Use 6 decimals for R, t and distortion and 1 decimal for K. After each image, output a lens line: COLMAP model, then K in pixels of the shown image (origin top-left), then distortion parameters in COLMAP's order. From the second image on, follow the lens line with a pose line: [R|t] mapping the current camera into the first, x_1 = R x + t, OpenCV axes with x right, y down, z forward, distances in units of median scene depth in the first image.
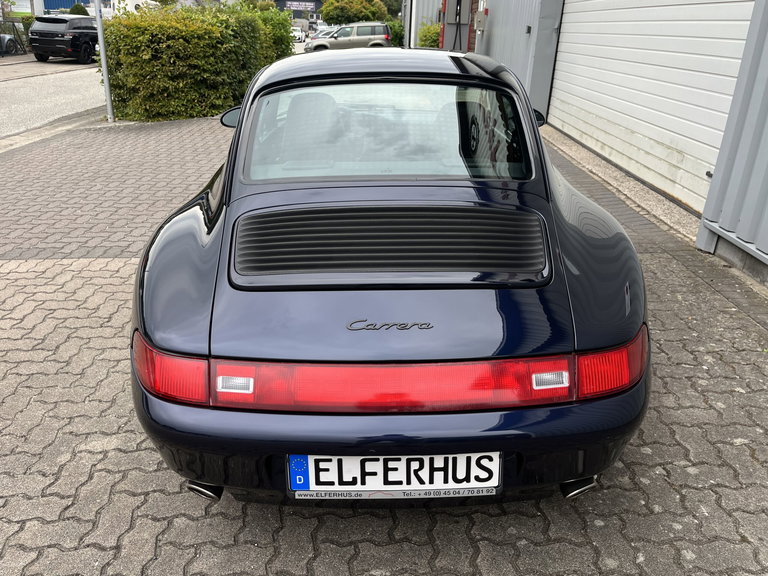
lens RADIAL K [[612.8, 0, 387.8], [0, 612.8, 299.0], [0, 0, 1]] dist [0.070822, -0.106097]
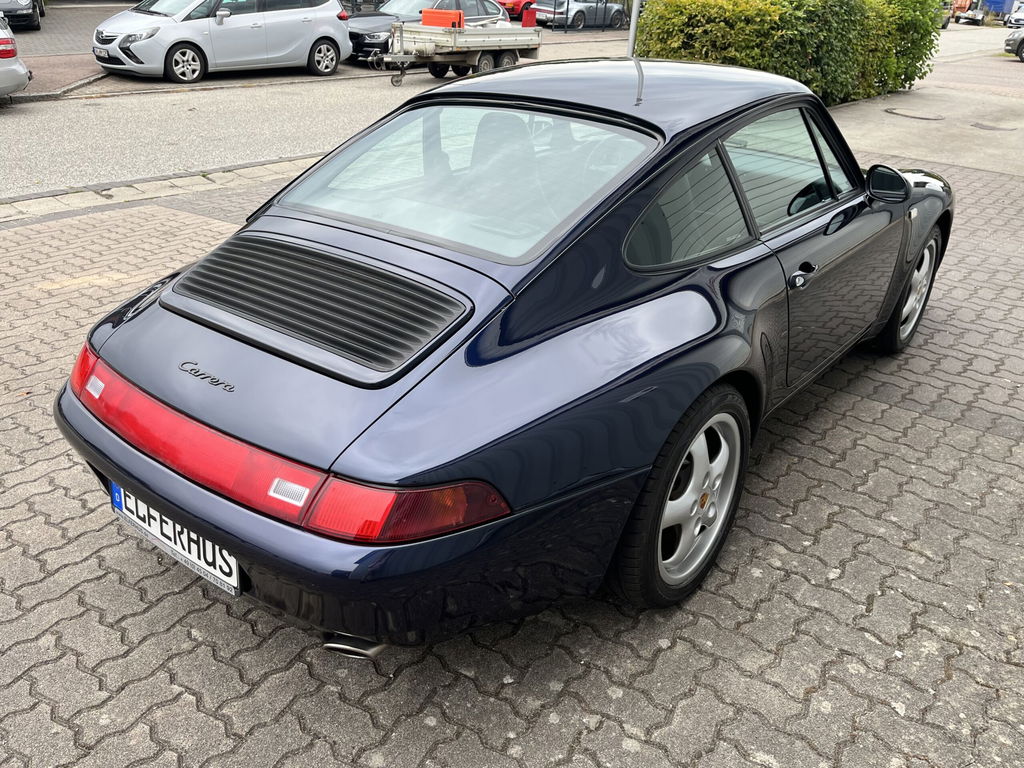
lens RADIAL K [[823.2, 0, 509.4], [0, 823.2, 403.6], [0, 0, 1]] dist [0.084224, -0.123613]
pose [[0.768308, 0.293888, -0.568624, 0.278878], [-0.270234, 0.954240, 0.128057, -0.052125], [0.580238, 0.055274, 0.812569, 0.066737]]
